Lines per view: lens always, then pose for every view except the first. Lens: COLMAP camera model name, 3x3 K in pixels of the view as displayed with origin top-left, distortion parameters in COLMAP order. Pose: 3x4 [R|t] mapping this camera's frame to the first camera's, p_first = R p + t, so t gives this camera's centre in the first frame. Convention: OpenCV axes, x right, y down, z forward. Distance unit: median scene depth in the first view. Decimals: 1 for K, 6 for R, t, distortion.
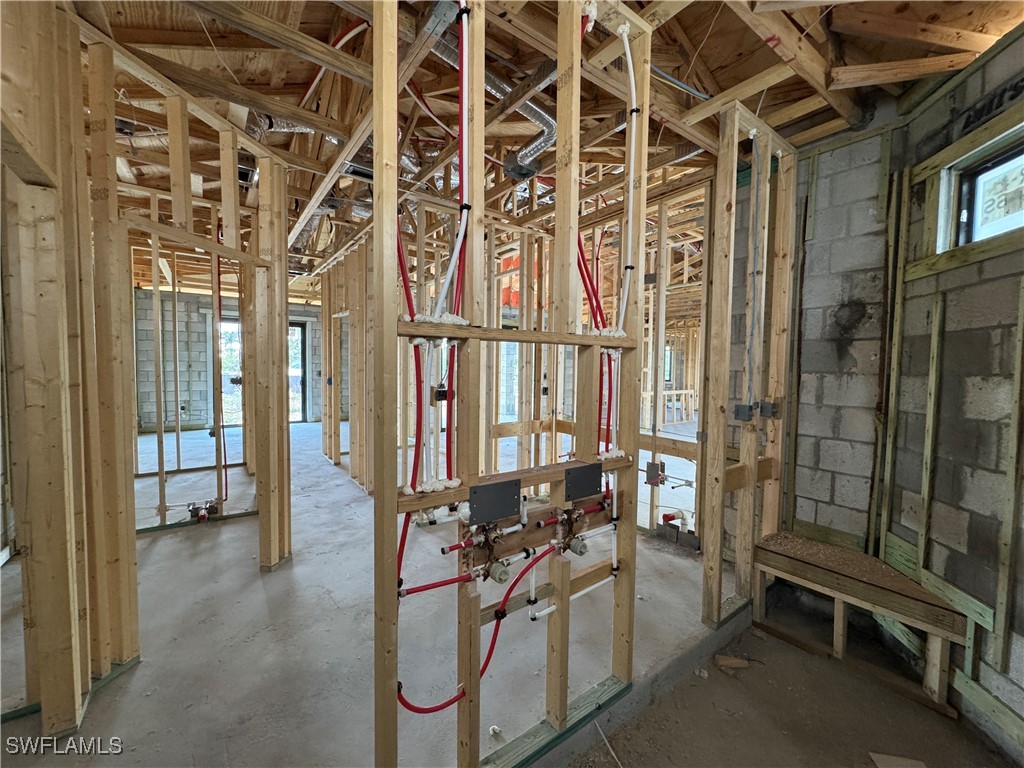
lens RADIAL K [[409.9, 0, 515.6], [0, 409.9, 383.1], [0, 0, 1]] dist [-0.002195, 0.000009]
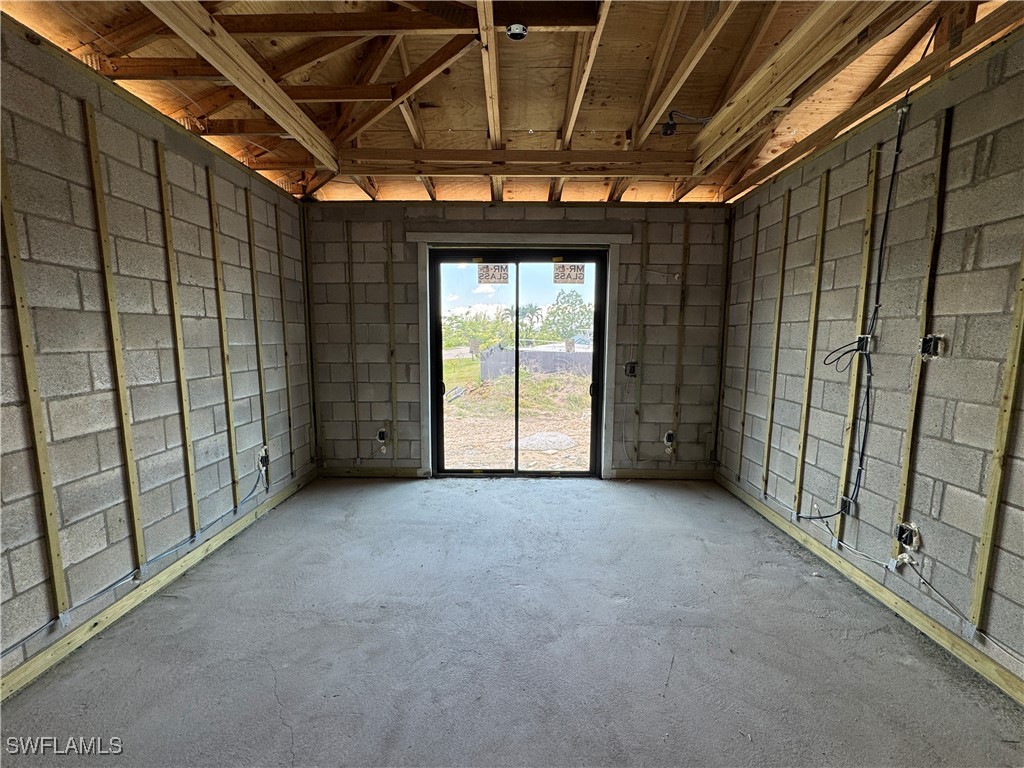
lens RADIAL K [[409.9, 0, 508.4], [0, 409.9, 383.3], [0, 0, 1]] dist [-0.002195, 0.000009]
pose [[0.792988, 0.061238, -0.606152, -0.545221], [-0.019473, 0.996975, 0.075247, -0.065067], [0.608927, -0.047866, 0.791781, 0.990783]]
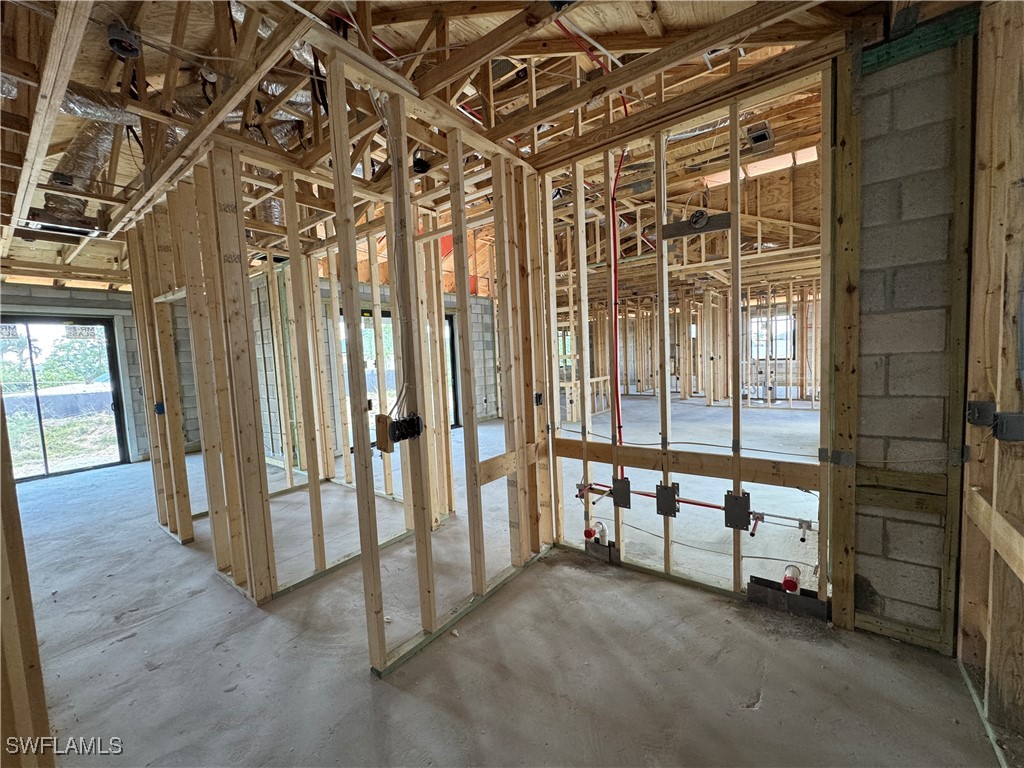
lens RADIAL K [[409.9, 0, 513.8], [0, 409.9, 384.6], [0, 0, 1]] dist [-0.002195, 0.000009]
pose [[0.958698, -0.078132, 0.273483, -0.114015], [0.070935, 0.996827, 0.036122, -0.024227], [-0.275438, -0.015231, 0.961198, 0.272711]]
